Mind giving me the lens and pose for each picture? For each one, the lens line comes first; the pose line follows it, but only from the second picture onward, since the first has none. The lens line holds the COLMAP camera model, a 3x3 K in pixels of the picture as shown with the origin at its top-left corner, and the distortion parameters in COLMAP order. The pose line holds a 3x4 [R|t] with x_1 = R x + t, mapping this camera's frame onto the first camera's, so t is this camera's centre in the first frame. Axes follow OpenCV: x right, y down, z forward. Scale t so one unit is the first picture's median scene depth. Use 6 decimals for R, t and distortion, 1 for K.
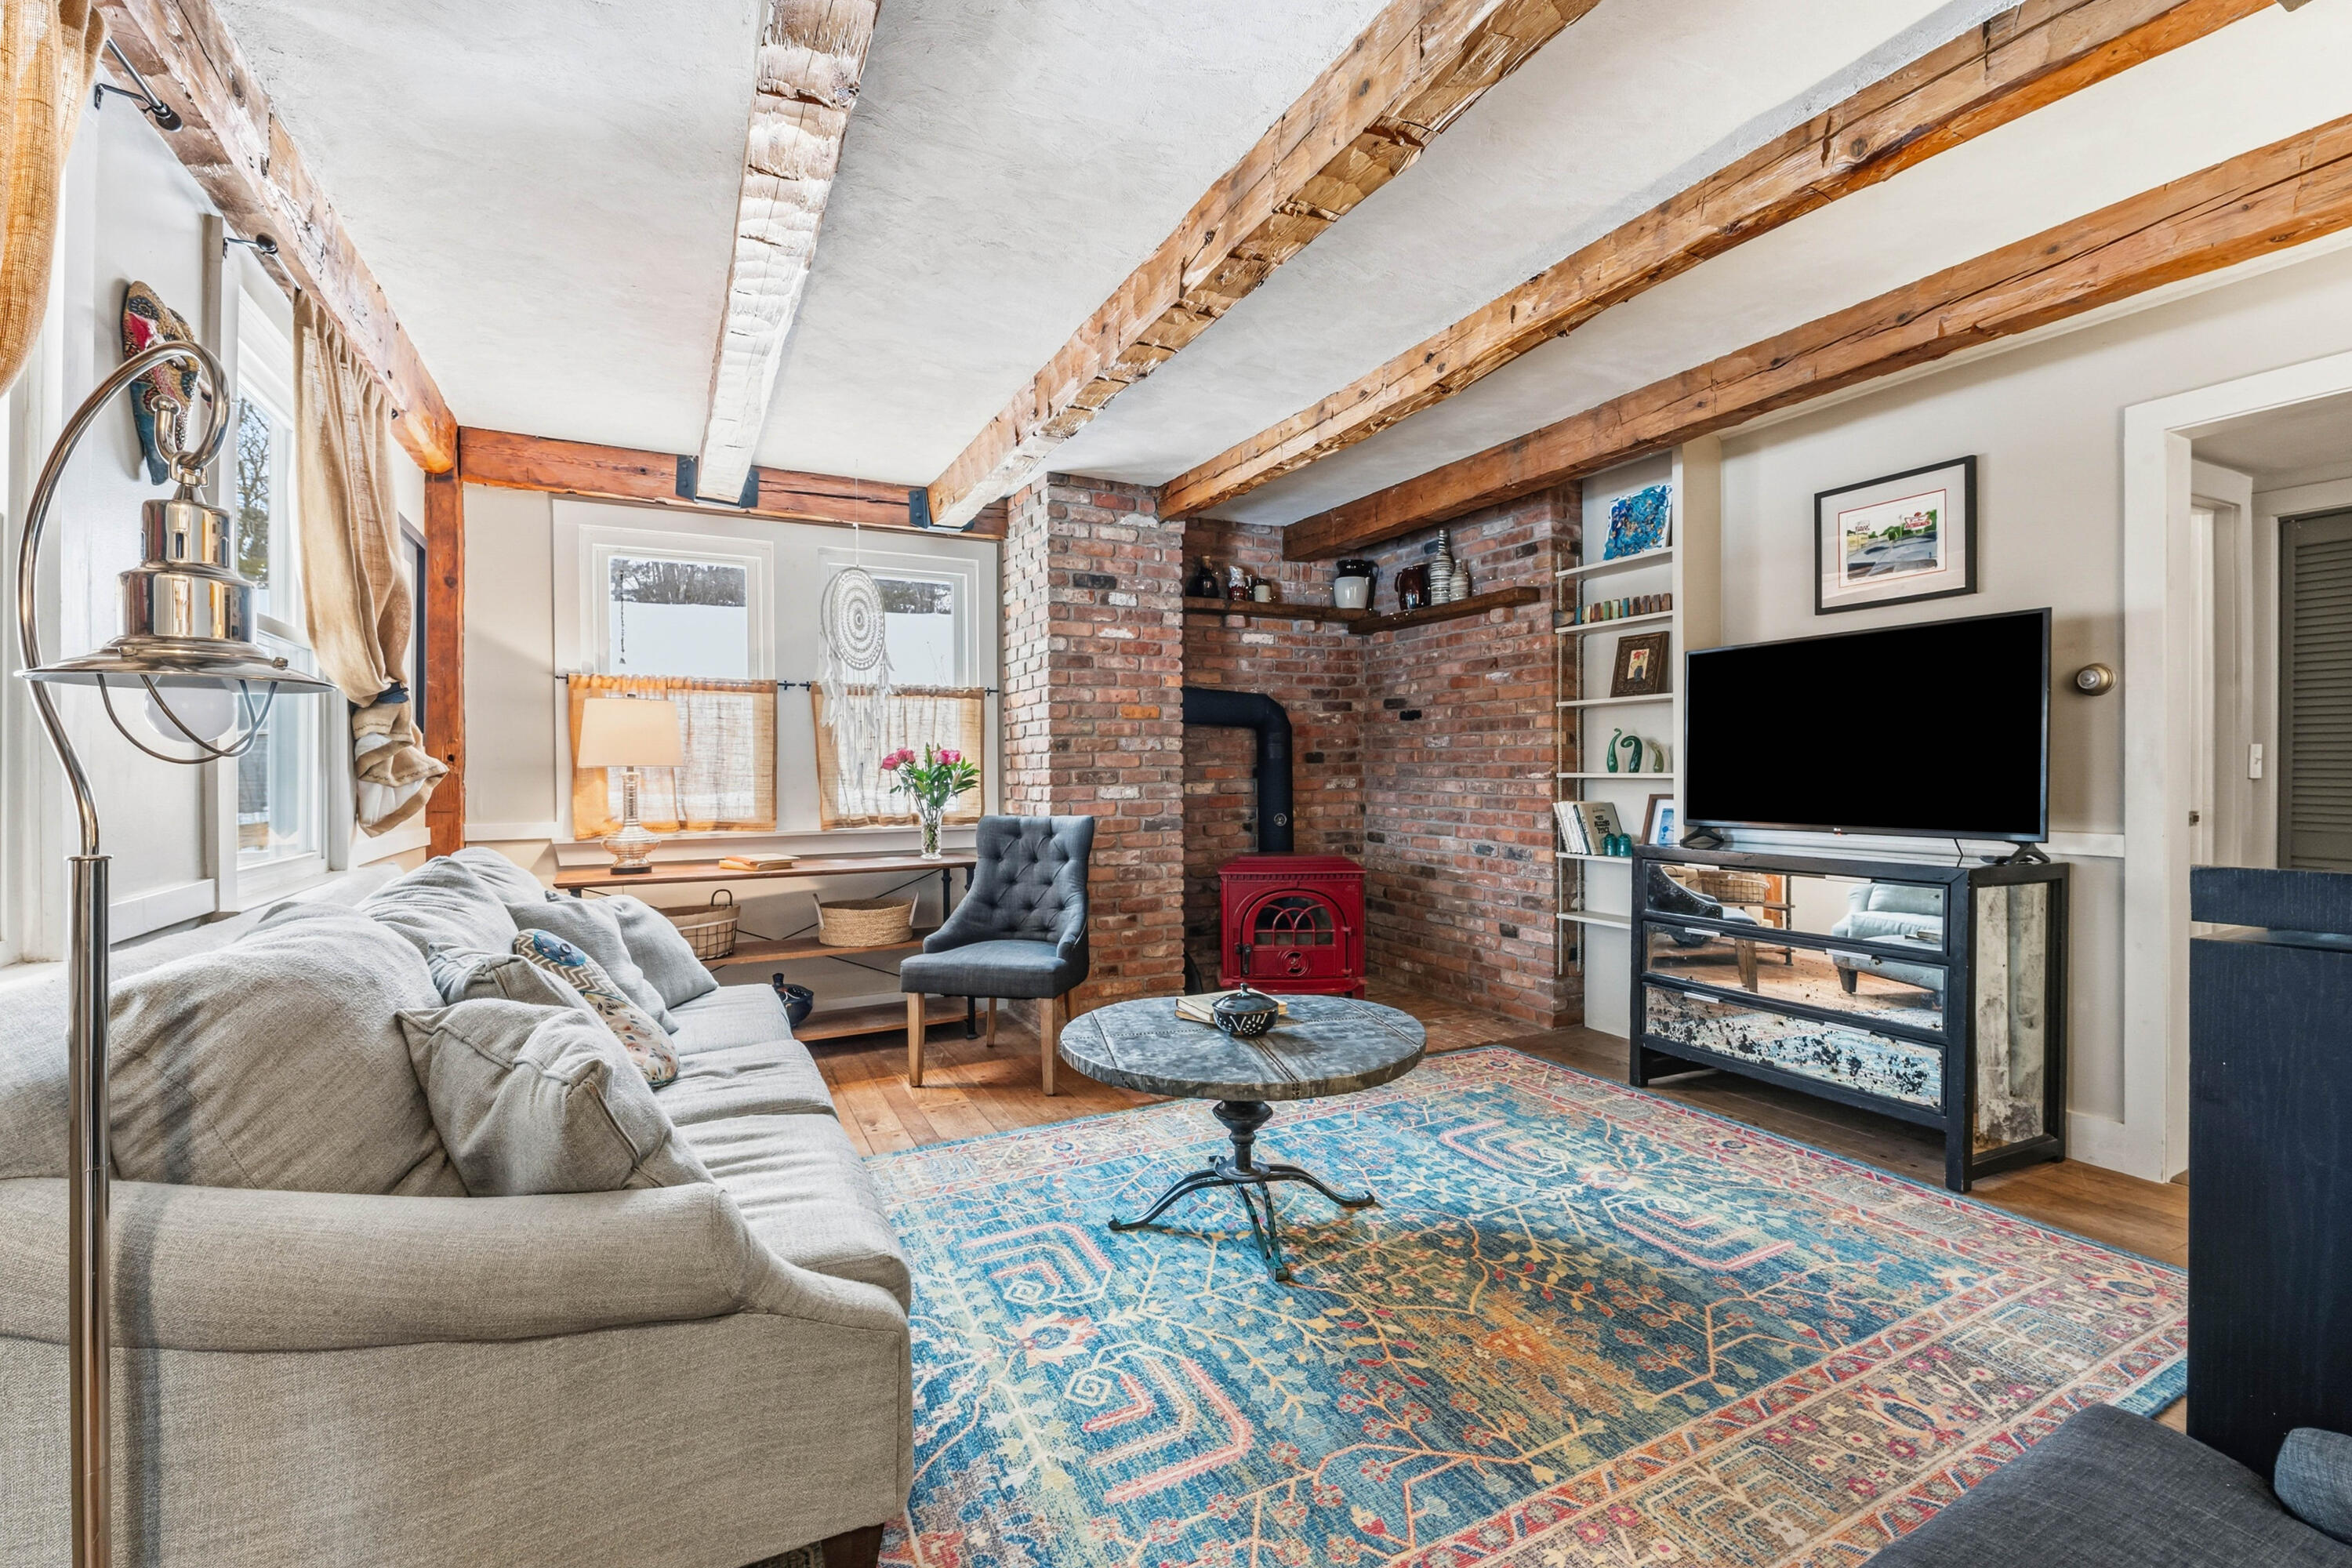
lens RADIAL K [[1035.1, 0, 1176.4], [0, 1035.1, 774.5], [0, 0, 1]] dist [-0.006319, -0.006620]
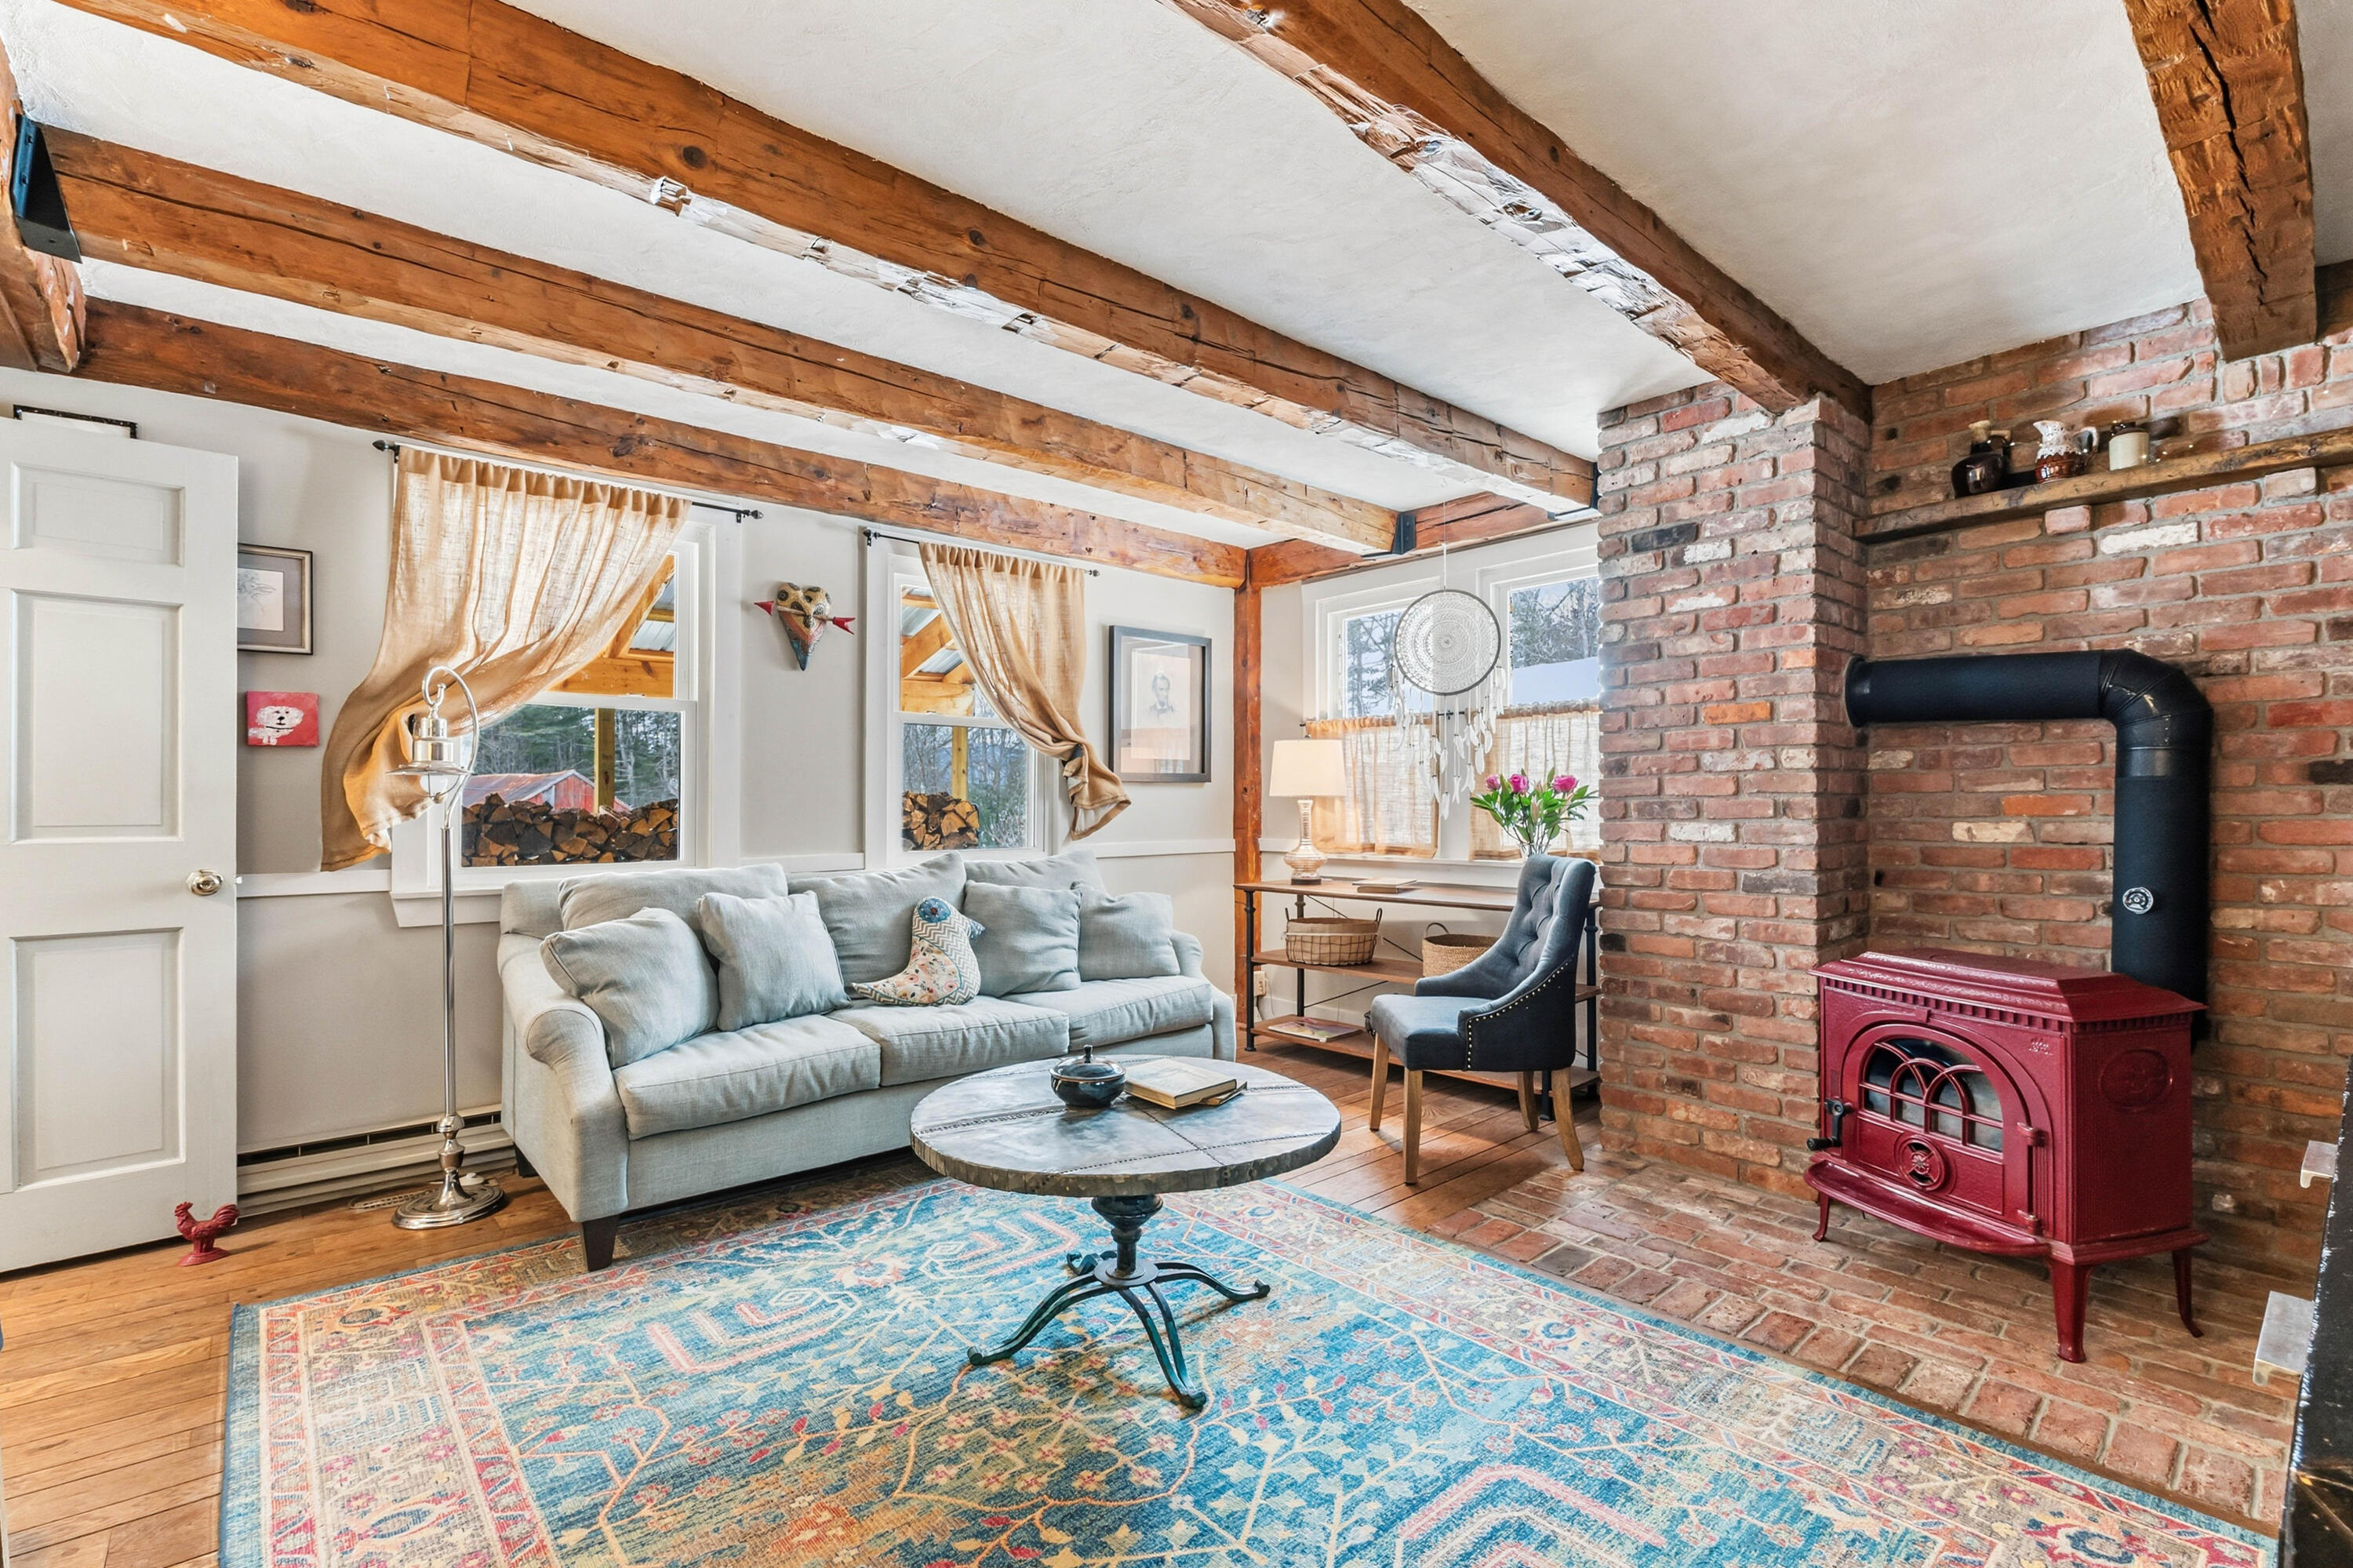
lens RADIAL K [[1035.6, 0, 1167.1], [0, 1035.6, 795.0], [0, 0, 1]] dist [-0.006319, -0.006620]
pose [[0.236028, -0.001805, -0.971745, 0.539129], [-0.003203, 0.999991, -0.002635, -0.004415], [0.971741, 0.003734, 0.236020, 0.498235]]
